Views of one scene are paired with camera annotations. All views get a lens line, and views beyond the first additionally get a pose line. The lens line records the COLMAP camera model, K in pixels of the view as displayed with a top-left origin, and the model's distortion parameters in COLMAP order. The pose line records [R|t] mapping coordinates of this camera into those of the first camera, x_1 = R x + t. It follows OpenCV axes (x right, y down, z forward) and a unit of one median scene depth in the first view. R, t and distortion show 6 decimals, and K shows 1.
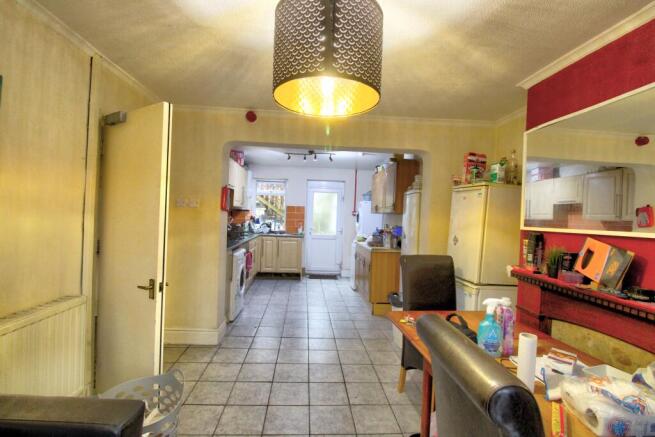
lens RADIAL K [[304.4, 0, 326.7], [0, 304.4, 216.6], [0, 0, 1]] dist [-0.004859, -0.000264]
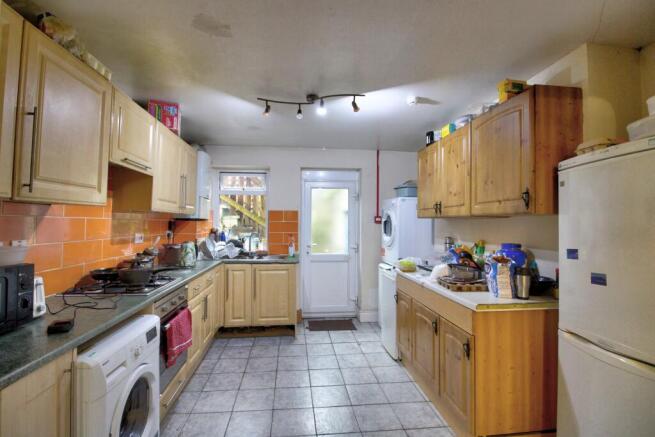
lens RADIAL K [[304.4, 0, 326.4], [0, 304.4, 218.8], [0, 0, 1]] dist [-0.004859, -0.000264]
pose [[0.998831, -0.028666, 0.038916, -0.040183], [0.029367, 0.999415, -0.017549, -0.004312], [-0.038390, 0.018671, 0.999088, 0.387445]]
